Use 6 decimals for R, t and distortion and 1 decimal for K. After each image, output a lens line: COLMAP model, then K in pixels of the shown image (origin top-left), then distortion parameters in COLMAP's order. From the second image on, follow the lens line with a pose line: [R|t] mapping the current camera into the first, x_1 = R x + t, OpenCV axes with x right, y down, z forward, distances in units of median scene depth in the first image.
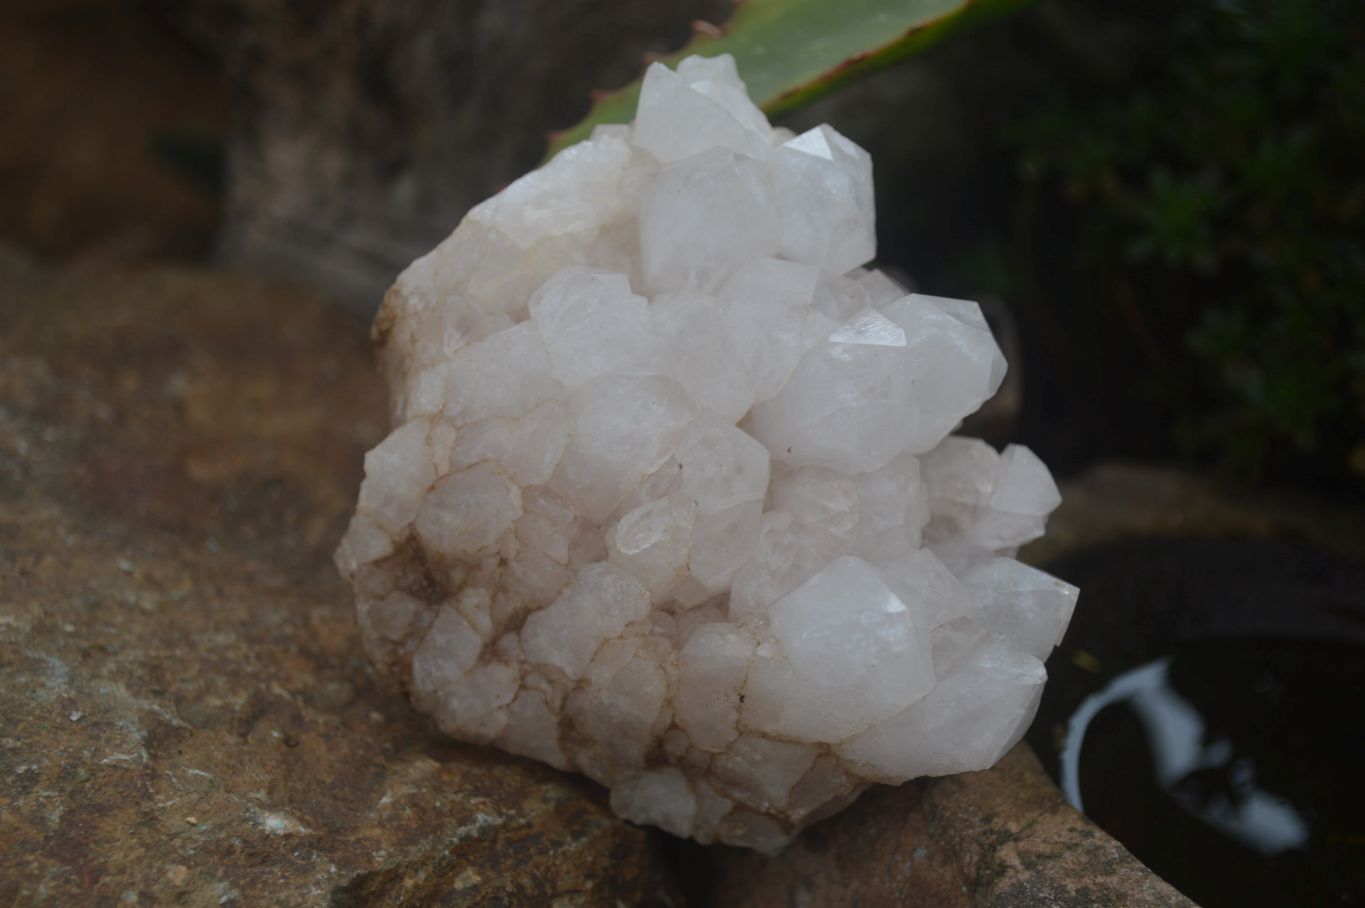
lens RADIAL K [[2045.1, 0, 682.5], [0, 2045.1, 454.0], [0, 0, 1]] dist [0.013741, 0.011989]
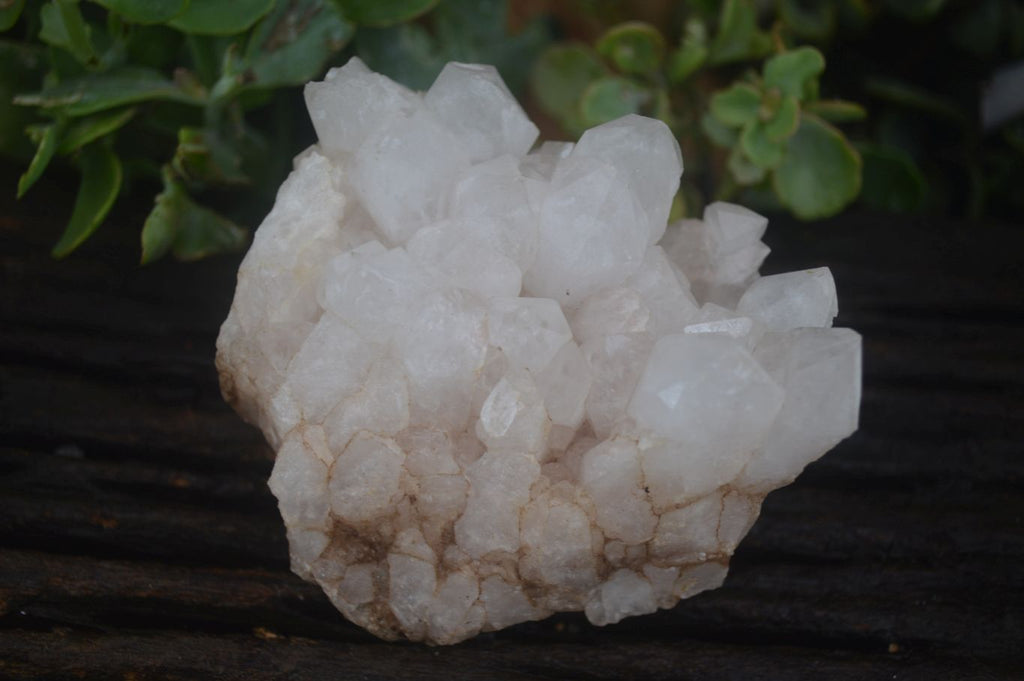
lens RADIAL K [[1104.6, 0, 512.0], [0, 1104.6, 340.5], [0, 0, 1]] dist [-0.014337, -0.006258]
pose [[0.849966, -0.522013, 0.071141, -0.035937], [0.524576, 0.851065, -0.022558, 0.018968], [-0.048770, 0.056492, 0.997211, 0.349463]]
